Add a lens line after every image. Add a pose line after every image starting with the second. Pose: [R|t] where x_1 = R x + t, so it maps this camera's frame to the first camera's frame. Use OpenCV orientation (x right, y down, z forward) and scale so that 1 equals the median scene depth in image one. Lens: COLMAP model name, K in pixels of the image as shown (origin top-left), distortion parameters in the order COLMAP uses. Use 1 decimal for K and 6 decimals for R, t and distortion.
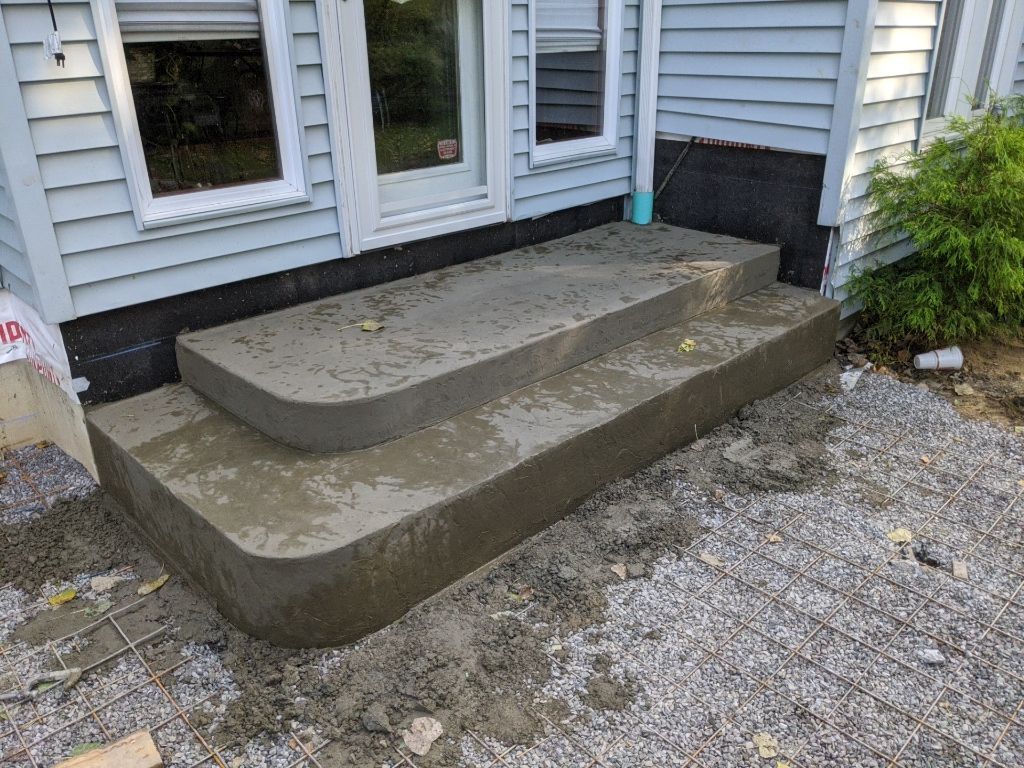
lens RADIAL K [[796.9, 0, 500.8], [0, 796.9, 378.4], [0, 0, 1]] dist [0.052548, -0.086478]
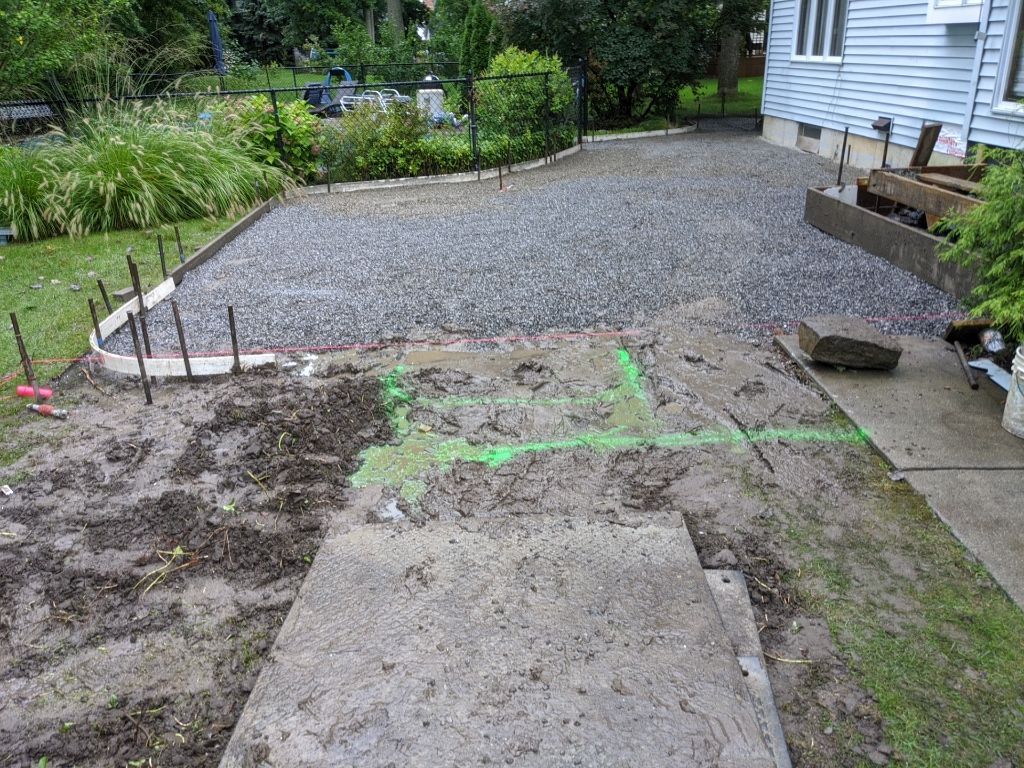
lens RADIAL K [[806.1, 0, 496.7], [0, 806.1, 382.9], [0, 0, 1]] dist [0.046958, -0.068496]
pose [[-0.670264, 0.327741, -0.665832, 2.000375], [-0.244286, 0.749761, 0.614966, -0.585140], [0.700765, 0.574842, -0.422475, 1.193037]]
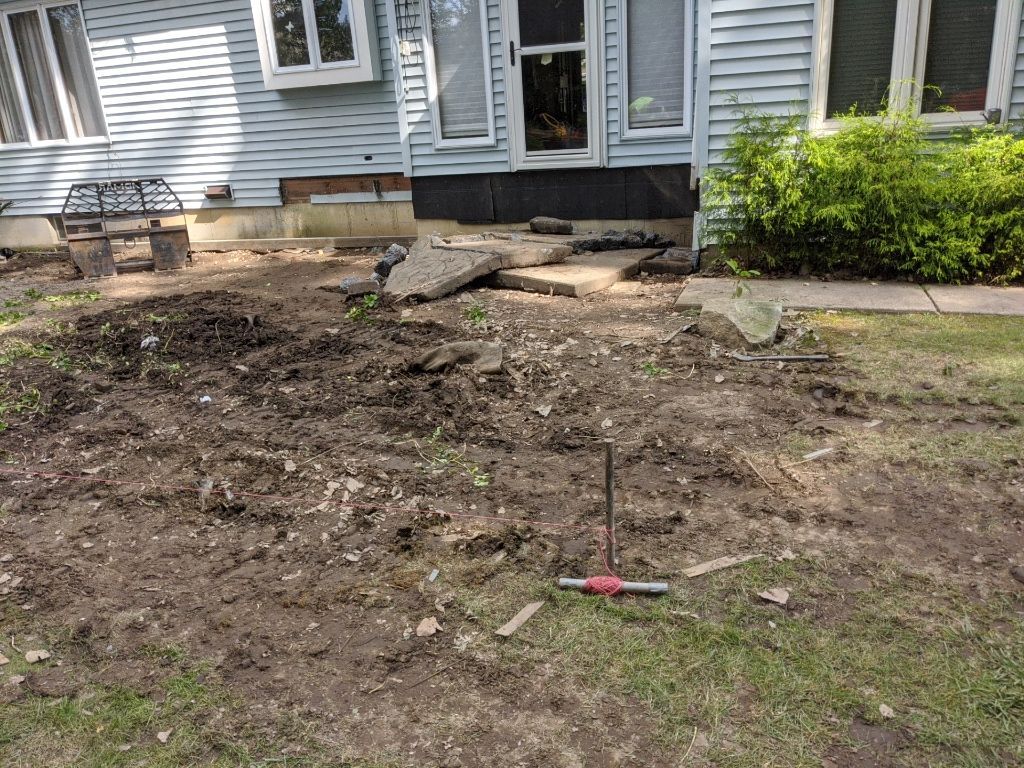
lens RADIAL K [[799.8, 0, 508.1], [0, 799.8, 407.1], [0, 0, 1]] dist [0.067166, -0.111309]
pose [[0.494429, 0.298033, -0.816527, 1.975204], [-0.287573, 0.942568, 0.169905, 0.106286], [0.820269, 0.150805, 0.551740, -0.232048]]
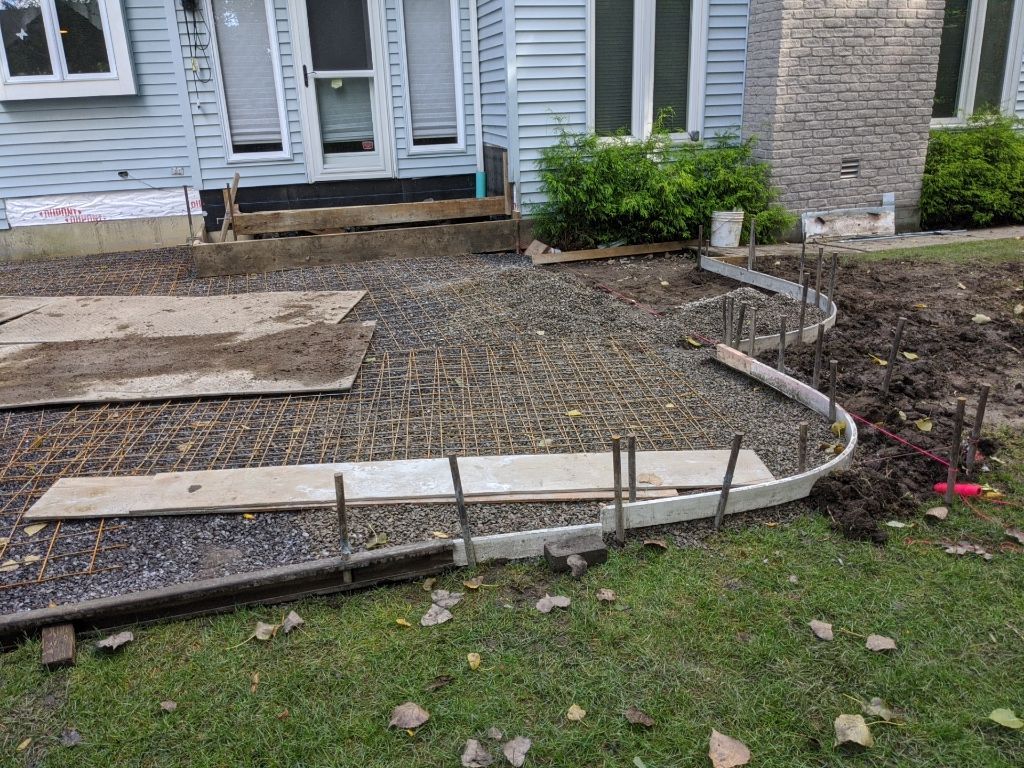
lens RADIAL K [[796.9, 0, 500.8], [0, 796.9, 378.4], [0, 0, 1]] dist [0.052548, -0.086478]
pose [[0.891998, 0.132163, -0.432287, 1.543474], [-0.159664, 0.986781, -0.027768, 0.436548], [0.422902, 0.093790, 0.901309, -0.991430]]
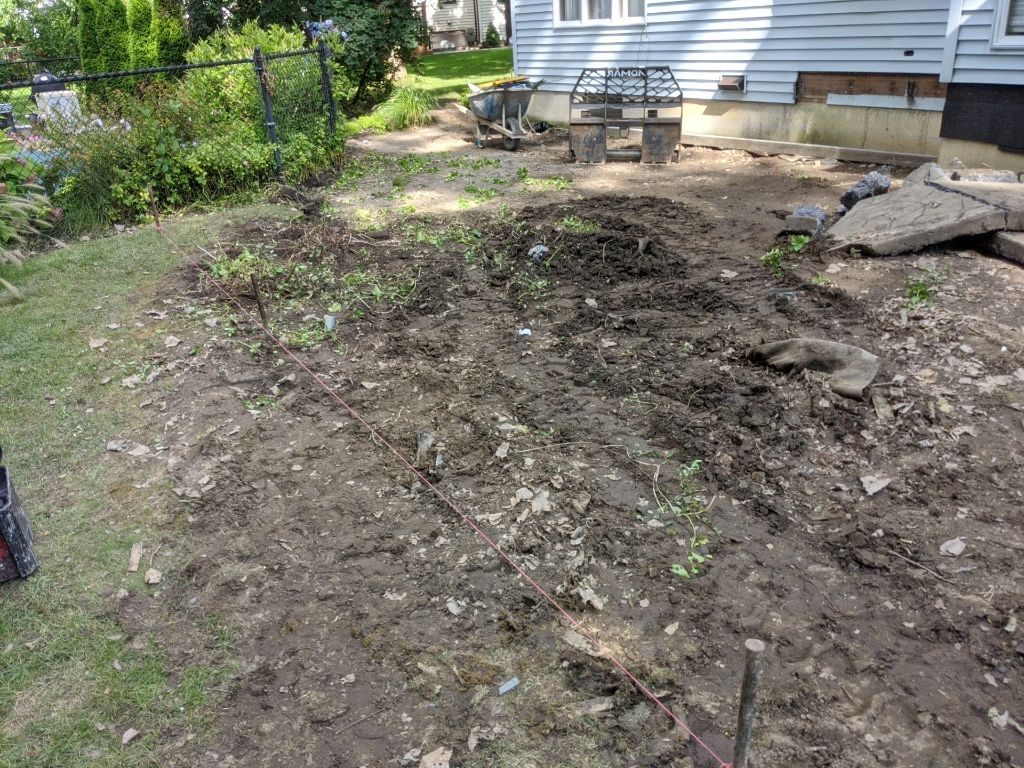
lens RADIAL K [[796.9, 0, 500.8], [0, 796.9, 378.4], [0, 0, 1]] dist [0.052548, -0.086478]
pose [[-0.186649, 0.435152, -0.880798, 1.760959], [-0.320061, 0.820707, 0.473288, -0.040484], [0.928829, 0.370248, -0.013909, 0.088803]]
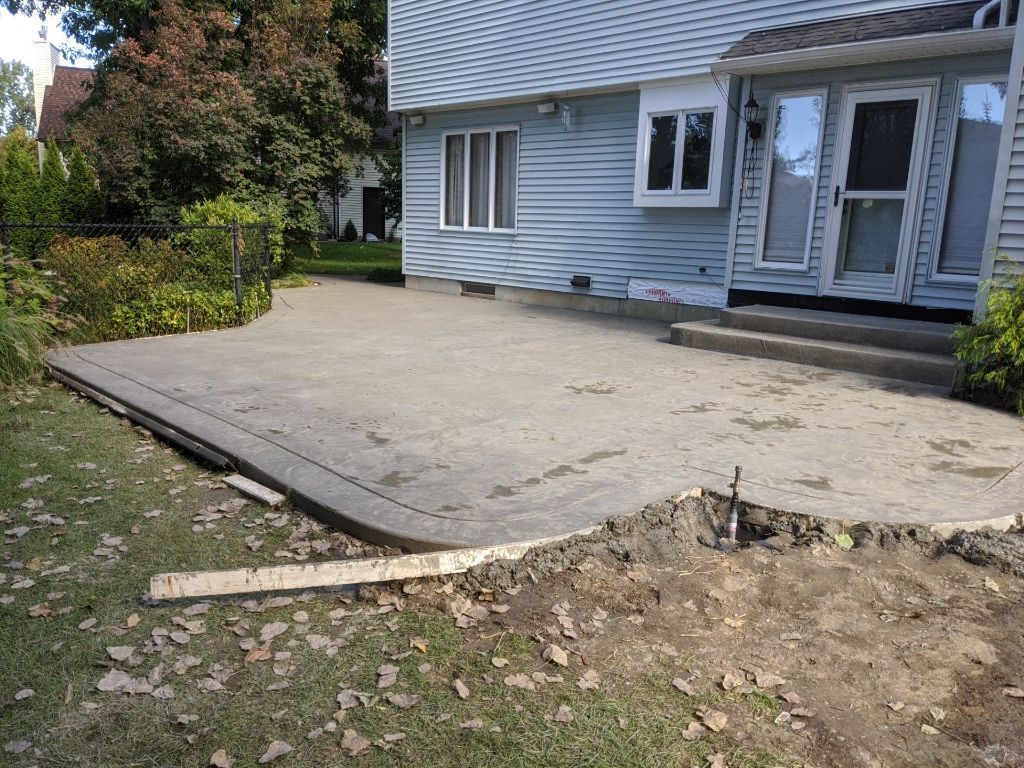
lens RADIAL K [[799.8, 0, 508.1], [0, 799.8, 407.1], [0, 0, 1]] dist [0.067166, -0.111309]
pose [[0.017573, 0.245664, -0.969196, 2.460480], [-0.425945, 0.878824, 0.215034, 0.032782], [0.904579, 0.409045, 0.120083, -0.096496]]
